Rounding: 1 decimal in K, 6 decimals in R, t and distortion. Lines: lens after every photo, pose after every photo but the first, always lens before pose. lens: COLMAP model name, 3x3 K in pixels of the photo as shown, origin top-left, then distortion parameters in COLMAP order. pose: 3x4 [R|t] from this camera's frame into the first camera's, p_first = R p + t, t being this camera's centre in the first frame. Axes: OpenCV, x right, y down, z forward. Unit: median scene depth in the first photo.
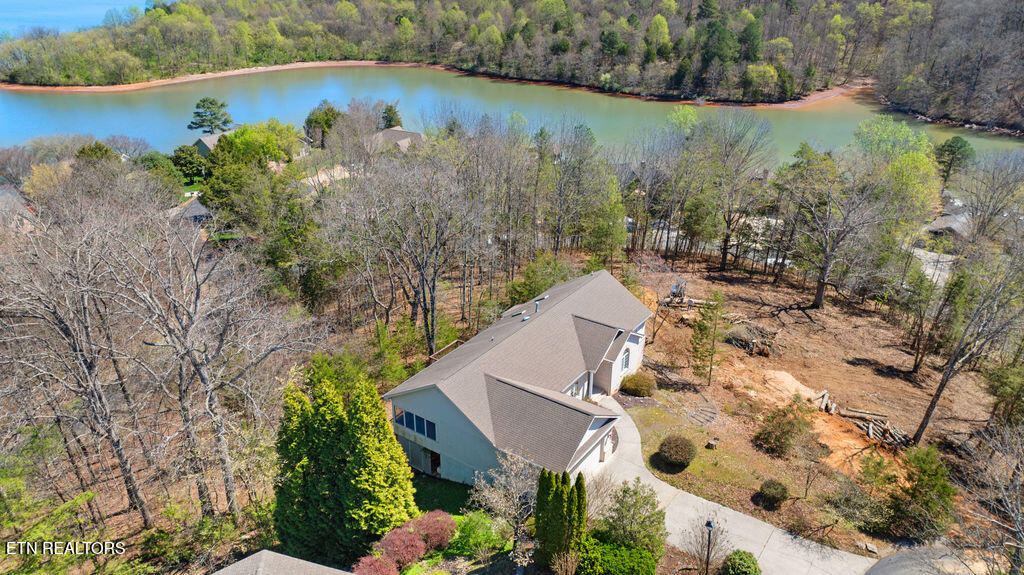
lens RADIAL K [[725.0, 0, 512.0], [0, 725.0, 287.5], [0, 0, 1]] dist [-0.007956, -0.000520]
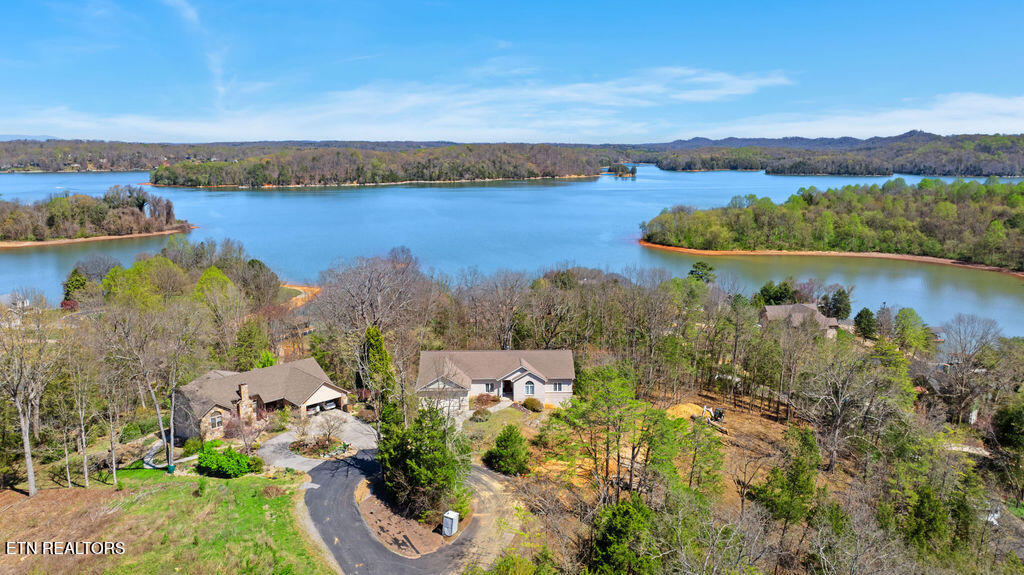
lens RADIAL K [[725.0, 0, 512.0], [0, 725.0, 287.5], [0, 0, 1]] dist [-0.007956, -0.000520]
pose [[0.611763, 0.151845, -0.776331, 0.259599], [-0.335116, 0.938734, -0.080468, 0.004054], [0.716549, 0.309389, 0.625168, -0.043188]]
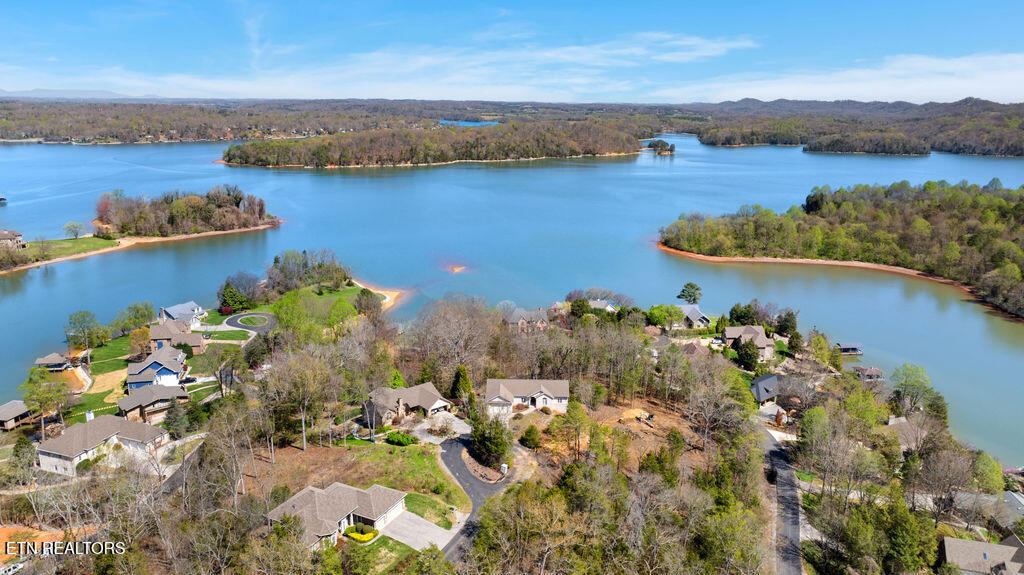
lens RADIAL K [[725.0, 0, 512.0], [0, 725.0, 287.5], [0, 0, 1]] dist [-0.007956, -0.000520]
pose [[0.561962, 0.208283, -0.800510, 0.466921], [-0.355275, 0.934741, -0.006197, -0.056751], [0.746979, 0.287884, 0.599287, -0.229637]]
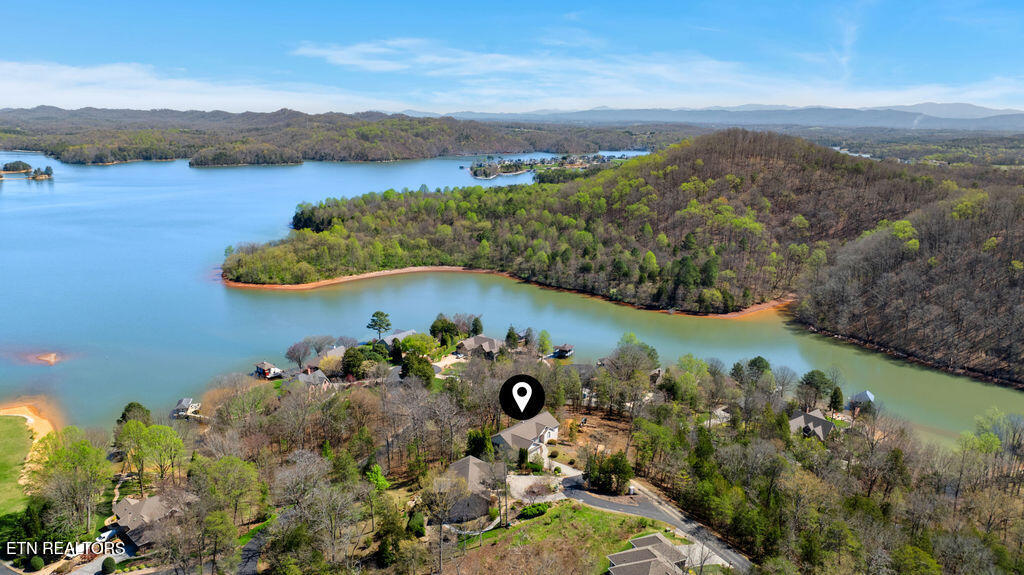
lens RADIAL K [[725.0, 0, 512.0], [0, 725.0, 287.5], [0, 0, 1]] dist [-0.007956, -0.000520]
pose [[0.995835, 0.032125, -0.085324, 0.045408], [-0.048757, 0.978447, -0.200658, 0.019804], [0.077039, 0.203982, 0.975939, -0.501821]]
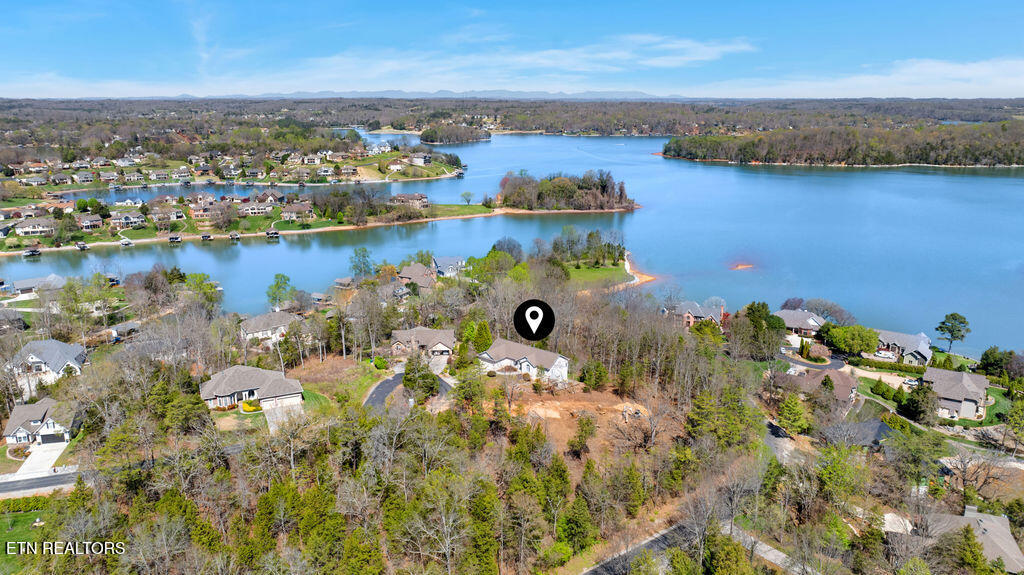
lens RADIAL K [[725.0, 0, 512.0], [0, 725.0, 287.5], [0, 0, 1]] dist [-0.007956, -0.000520]
pose [[-0.069253, 0.249967, -0.965775, 0.600918], [-0.422003, 0.869874, 0.255406, -0.192293], [0.903945, 0.425248, 0.045245, 0.103168]]
